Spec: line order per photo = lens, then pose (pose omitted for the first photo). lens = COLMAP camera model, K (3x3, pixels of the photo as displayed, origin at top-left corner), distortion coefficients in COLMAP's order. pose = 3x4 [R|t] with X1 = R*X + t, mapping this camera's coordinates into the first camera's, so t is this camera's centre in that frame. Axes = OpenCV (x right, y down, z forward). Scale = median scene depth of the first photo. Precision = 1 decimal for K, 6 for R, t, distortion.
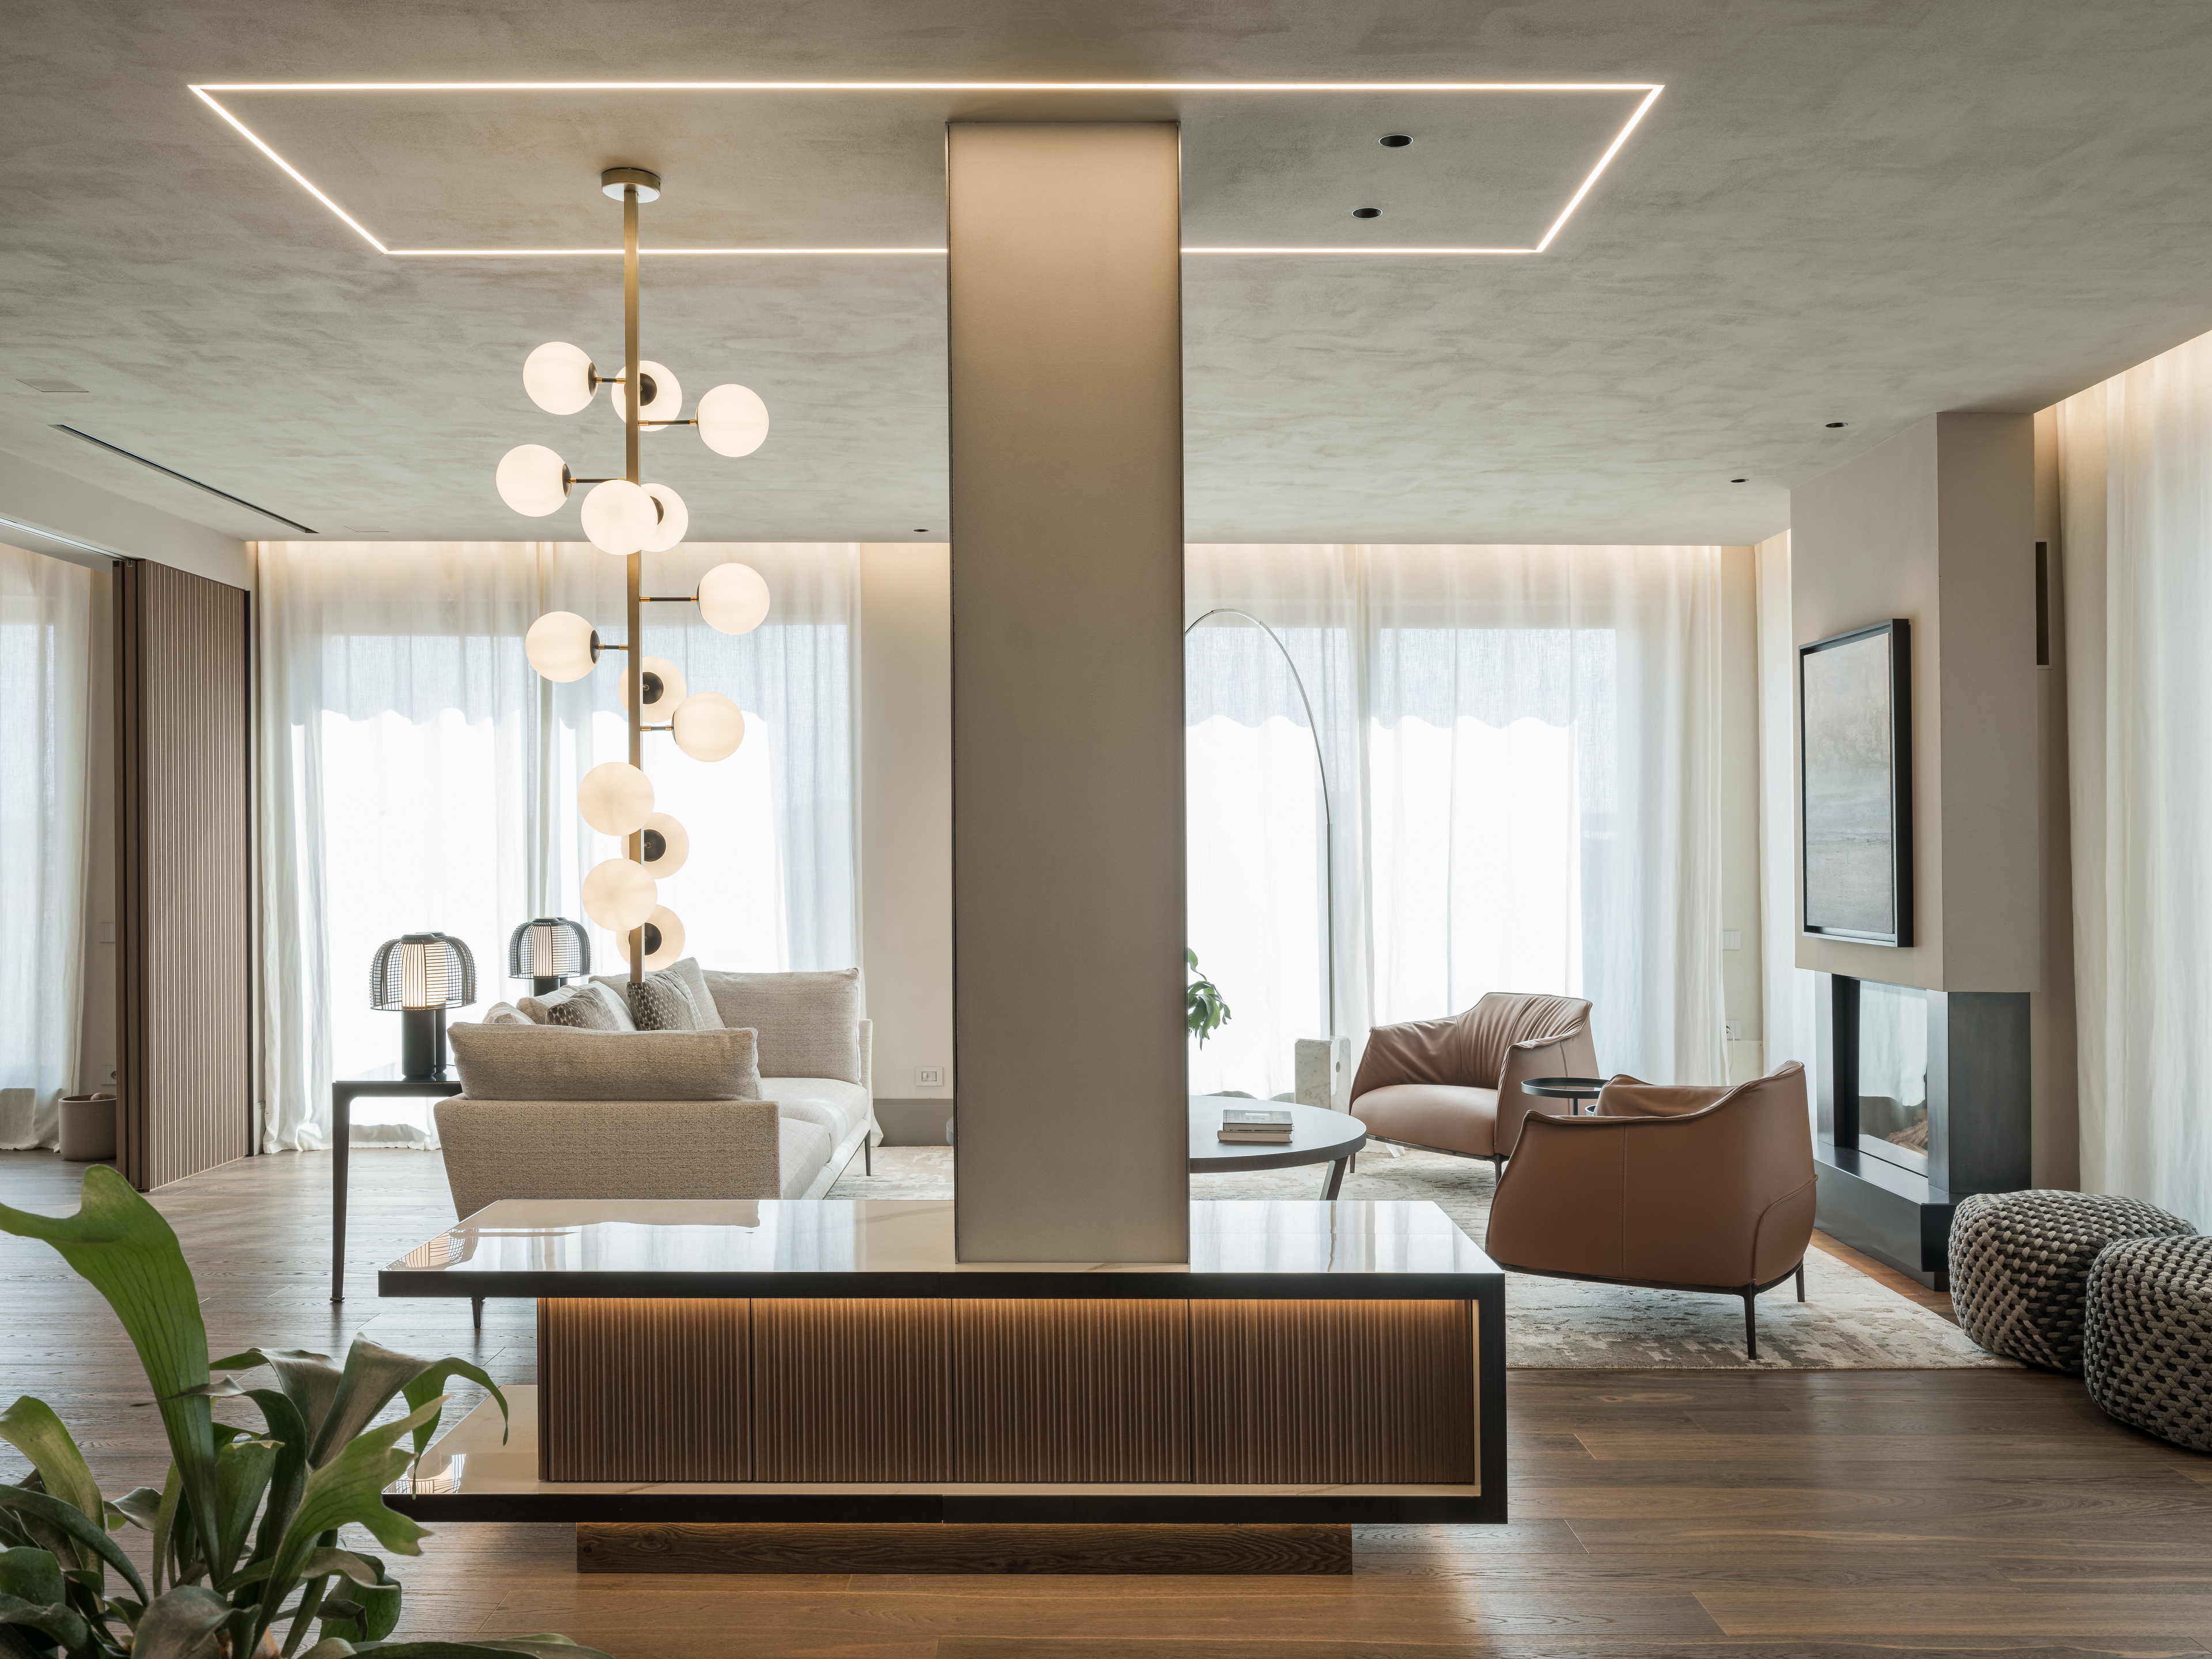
lens RADIAL K [[1785.8, 0, 1111.9], [0, 1785.8, 827.9], [0, 0, 1]] dist [0.000283, -0.002704]
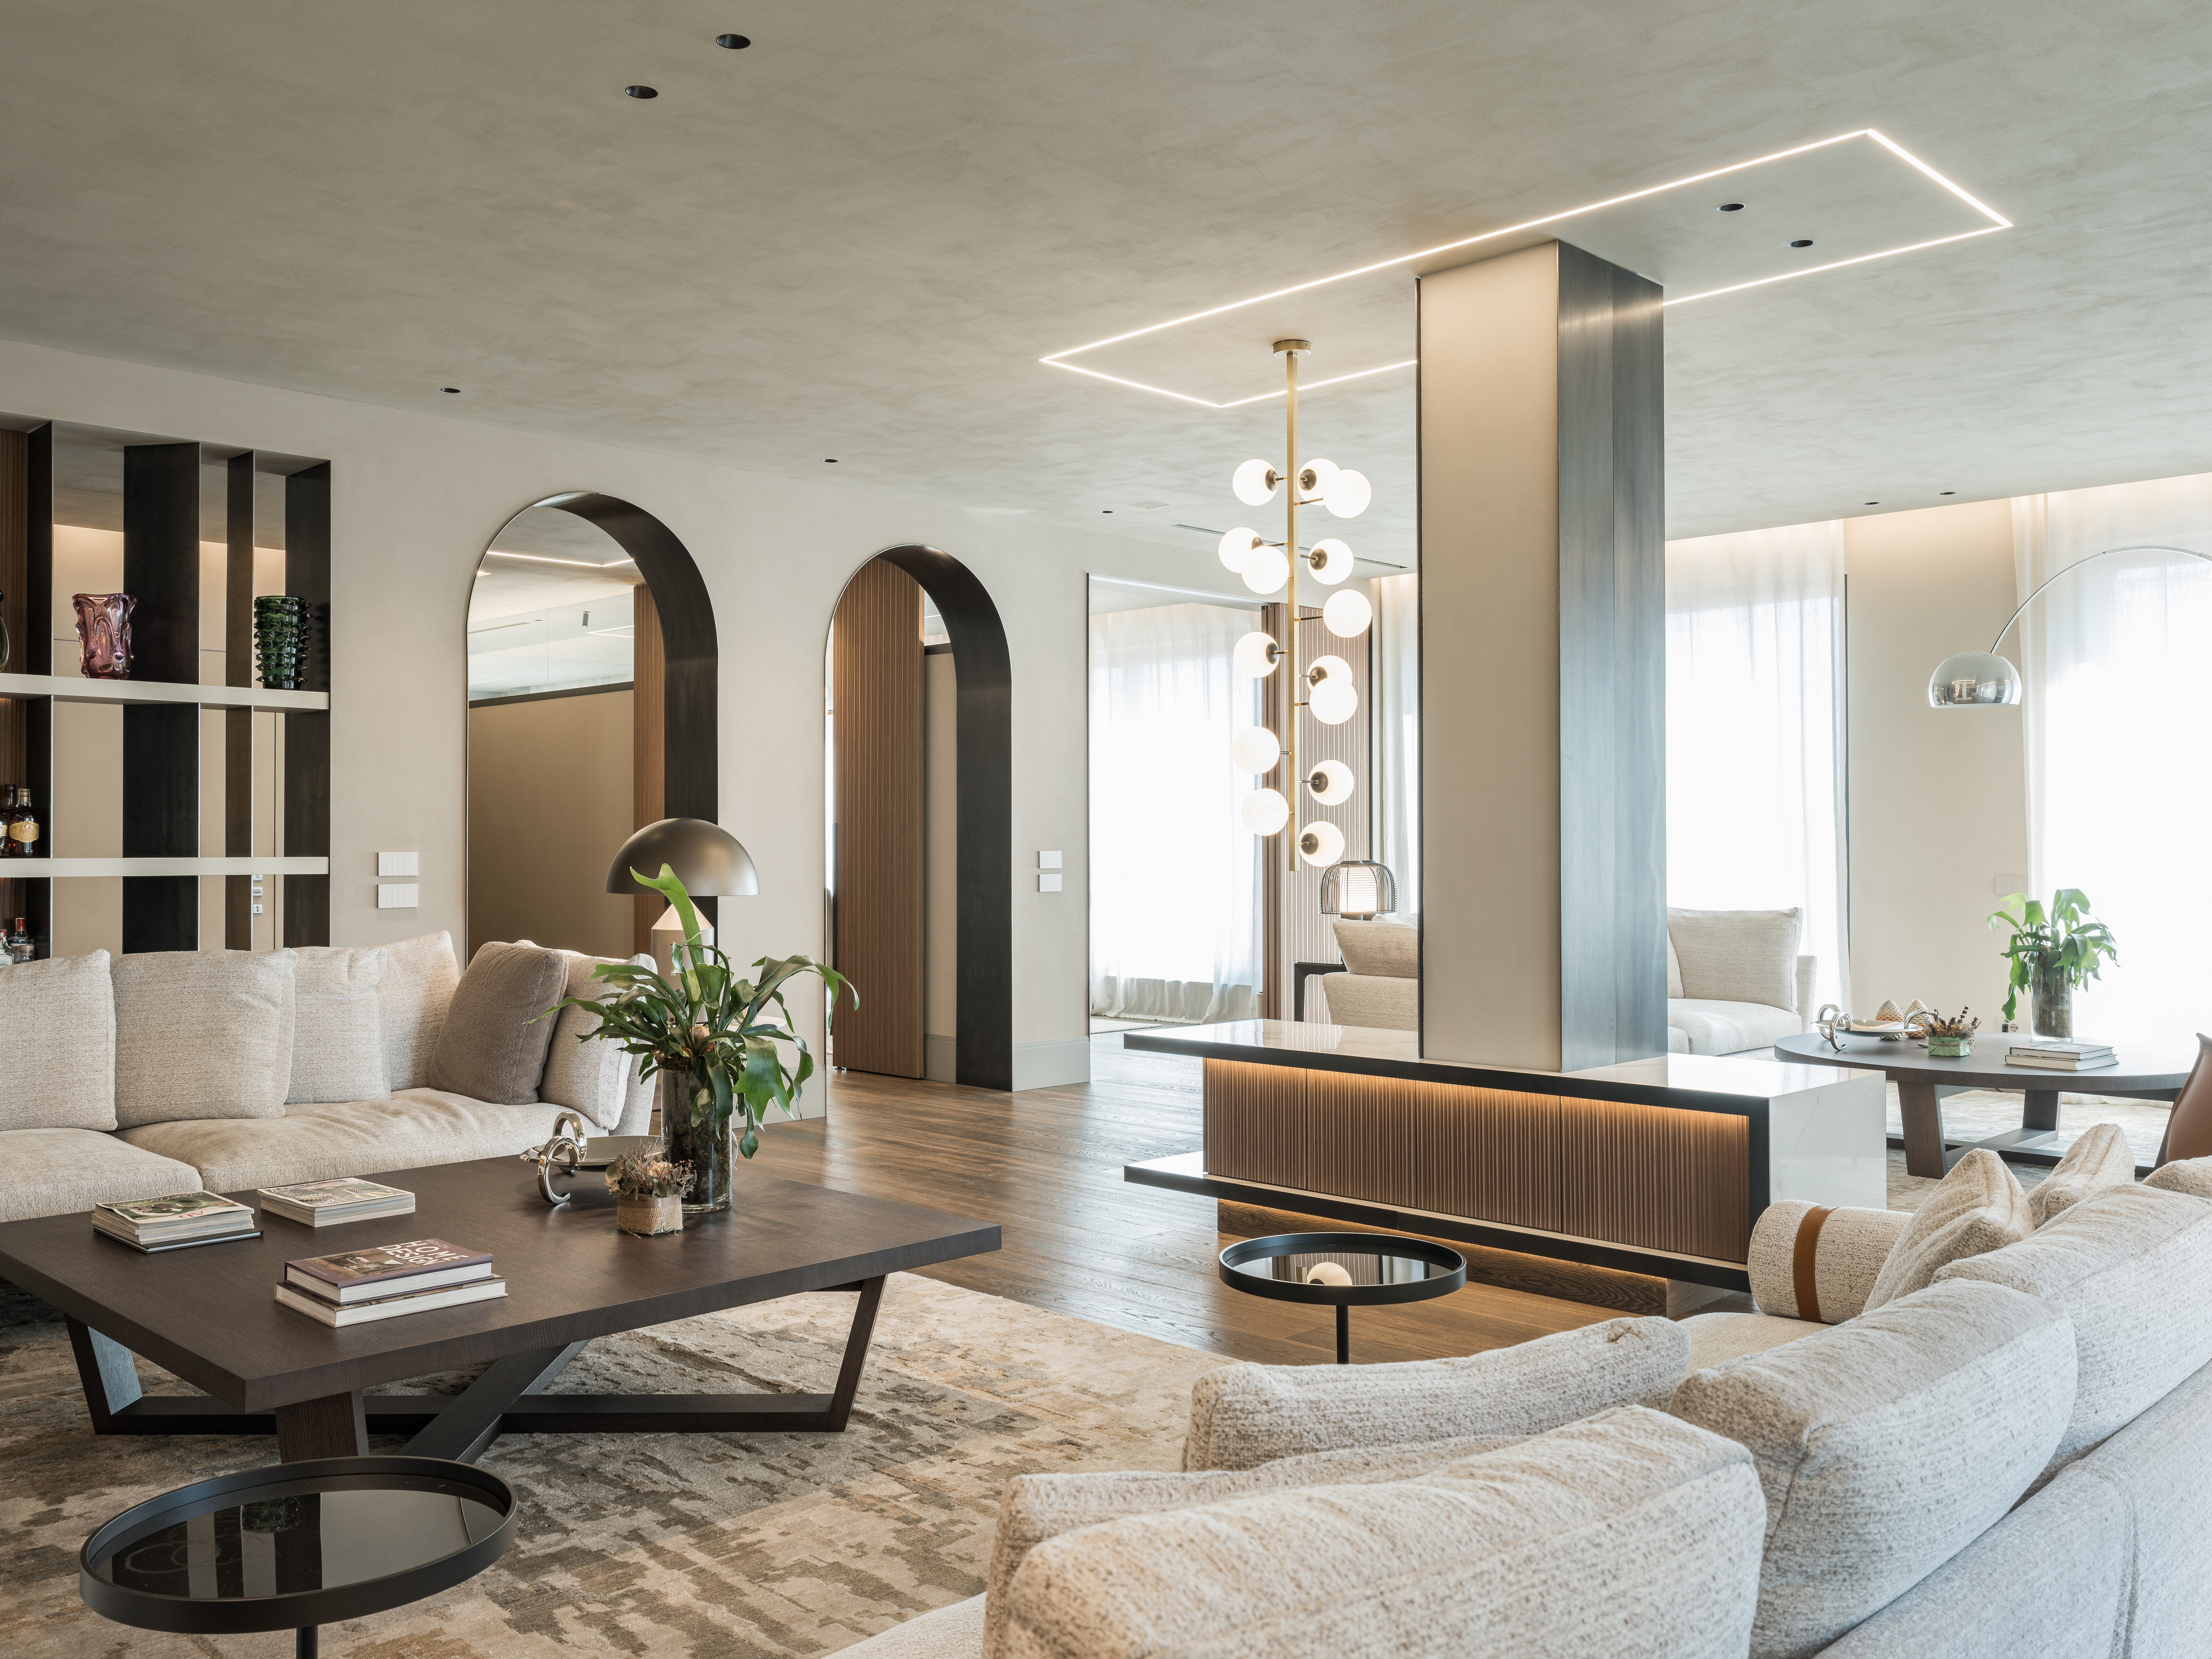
lens RADIAL K [[1833.0, 0, 1104.9], [0, 1833.0, 758.7], [0, 0, 1]] dist [0.014826, 0.004154]
pose [[0.709458, -0.035464, -0.703855, 0.671617], [0.012276, 0.999203, -0.037972, 0.045415], [0.704641, 0.018299, 0.709328, -0.208918]]
